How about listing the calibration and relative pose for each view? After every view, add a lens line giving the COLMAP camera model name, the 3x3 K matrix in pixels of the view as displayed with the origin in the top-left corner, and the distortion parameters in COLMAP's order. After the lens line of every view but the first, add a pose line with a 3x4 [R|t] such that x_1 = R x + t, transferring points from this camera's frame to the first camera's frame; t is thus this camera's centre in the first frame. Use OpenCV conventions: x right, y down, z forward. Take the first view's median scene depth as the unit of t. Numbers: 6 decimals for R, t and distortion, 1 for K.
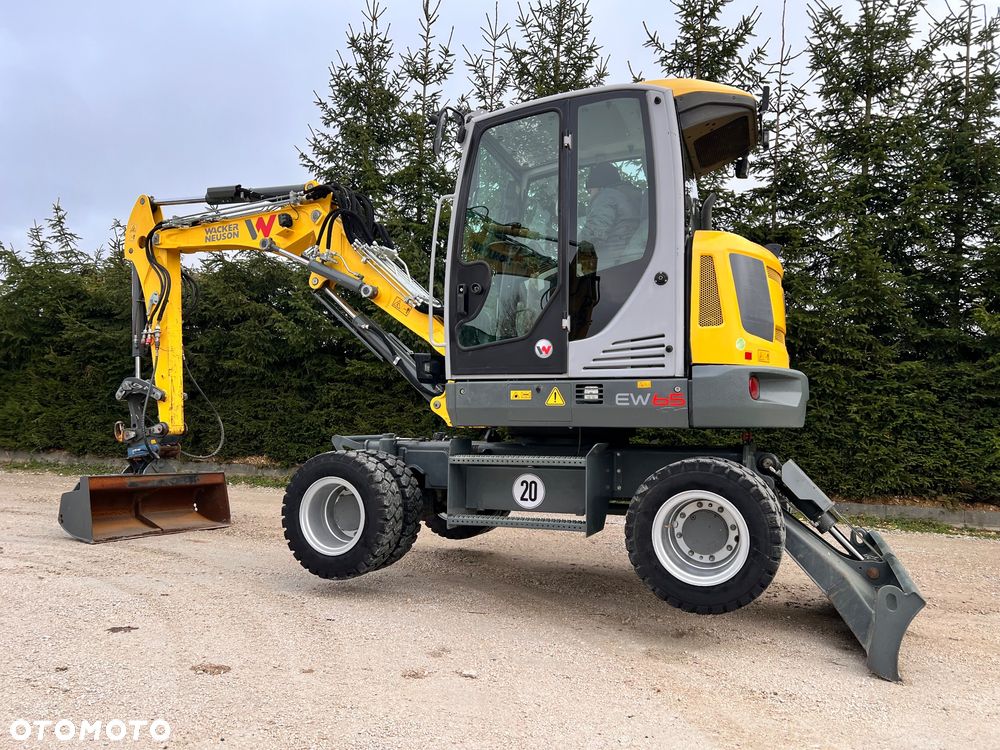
lens RADIAL K [[755.4, 0, 506.0], [0, 755.4, 381.1], [0, 0, 1]] dist [0.018084, -0.021472]
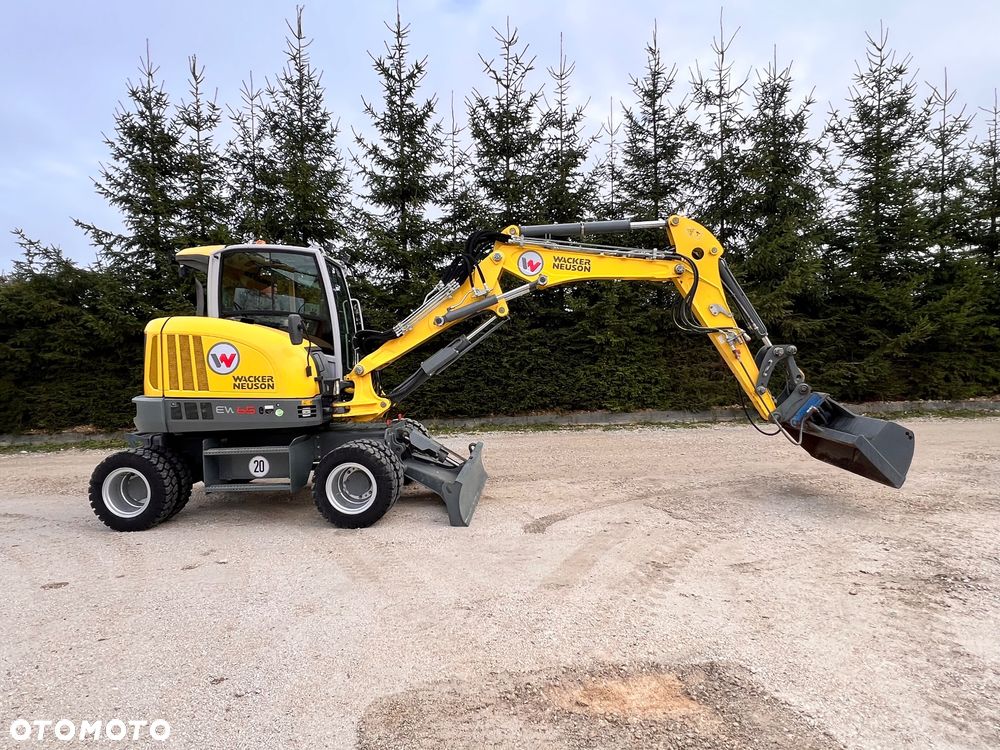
lens RADIAL K [[574.0, 0, 492.1], [0, 574.0, 369.5], [0, 0, 1]] dist [0.002374, -0.004948]
pose [[0.953052, -0.081373, 0.291667, 0.062878], [0.057369, 0.994294, 0.089940, -0.048380], [-0.297321, -0.068985, 0.952282, -0.144606]]
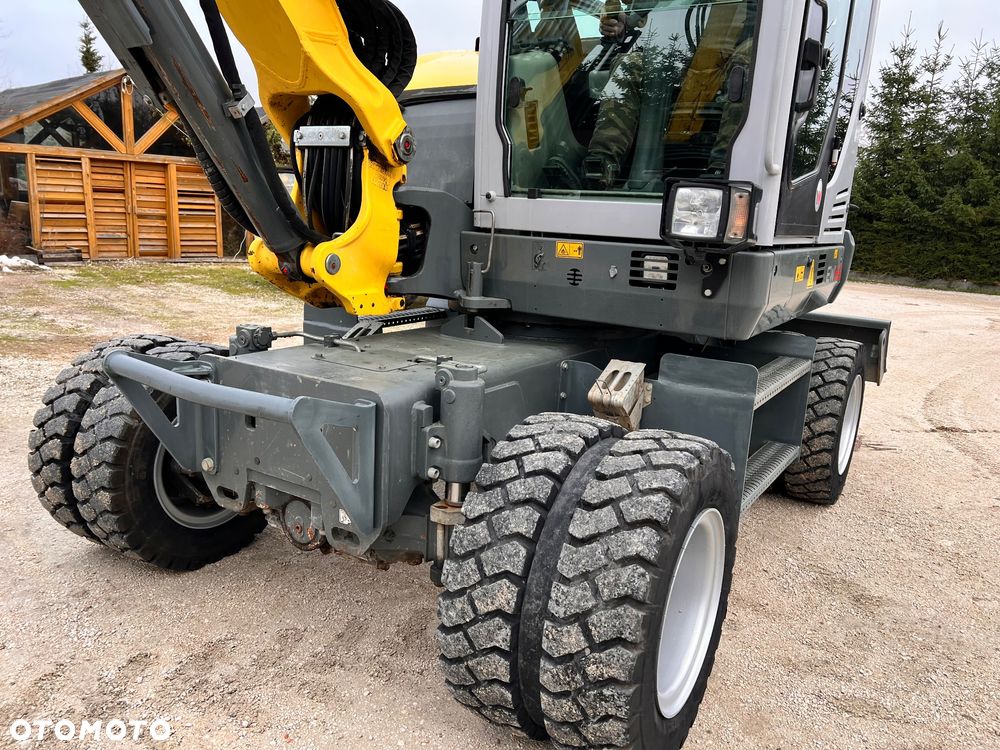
lens RADIAL K [[755.4, 0, 506.1], [0, 755.4, 388.6], [0, 0, 1]] dist [0.018084, -0.021472]
pose [[0.861007, 0.124403, -0.493145, 0.009226], [0.001099, 0.969166, 0.246405, -0.106925], [0.508593, -0.212698, 0.834322, -1.552992]]
